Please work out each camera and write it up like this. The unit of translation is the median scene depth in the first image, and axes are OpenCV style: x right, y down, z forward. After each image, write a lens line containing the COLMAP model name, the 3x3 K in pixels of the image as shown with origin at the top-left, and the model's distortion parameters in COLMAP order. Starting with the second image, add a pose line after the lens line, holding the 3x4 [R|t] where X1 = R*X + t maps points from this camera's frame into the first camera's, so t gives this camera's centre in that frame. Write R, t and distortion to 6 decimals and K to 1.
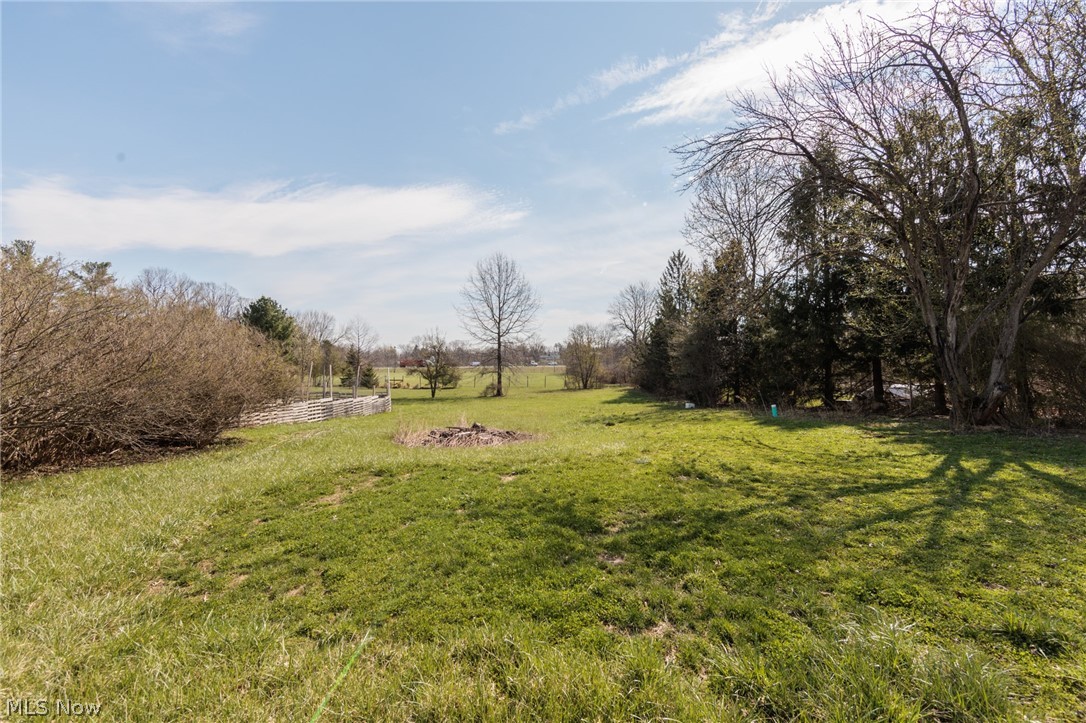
lens RADIAL K [[424.7, 0, 545.1], [0, 424.7, 358.2], [0, 0, 1]] dist [-0.003098, 0.000030]
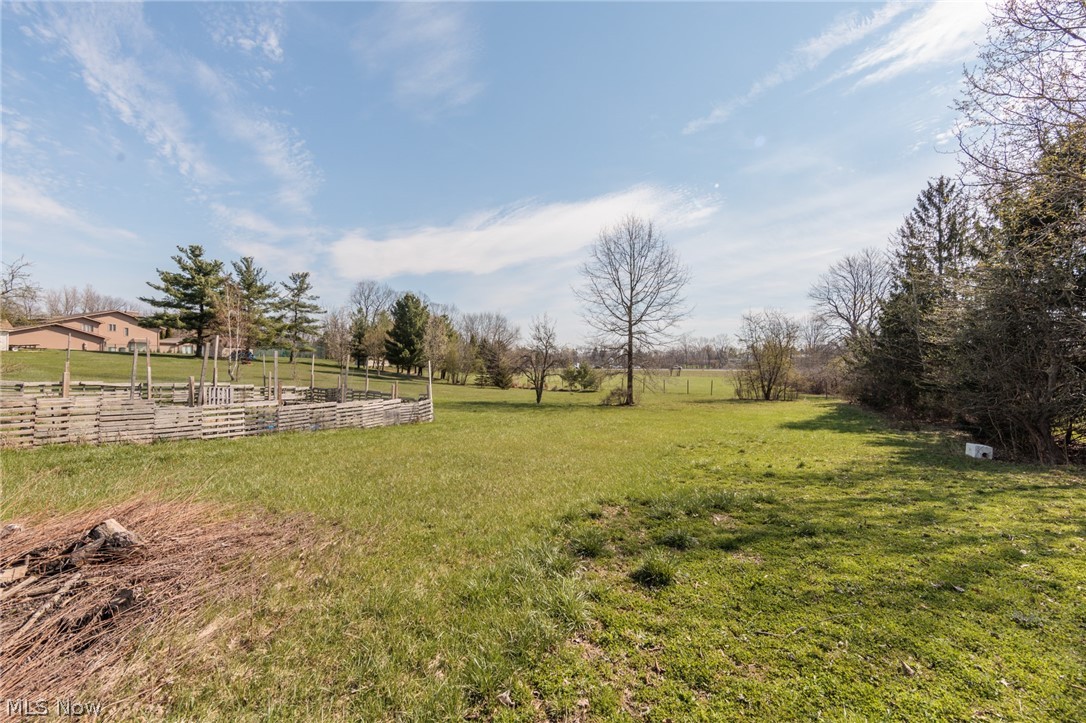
lens RADIAL K [[421.7, 0, 543.0], [0, 421.7, 361.5], [0, 0, 1]] dist [-0.004561, -0.000041]
pose [[0.907123, 0.009793, -0.420752, 0.059690], [-0.009730, 0.999950, 0.002295, 0.010876], [0.420753, 0.002012, 0.907173, 0.233976]]
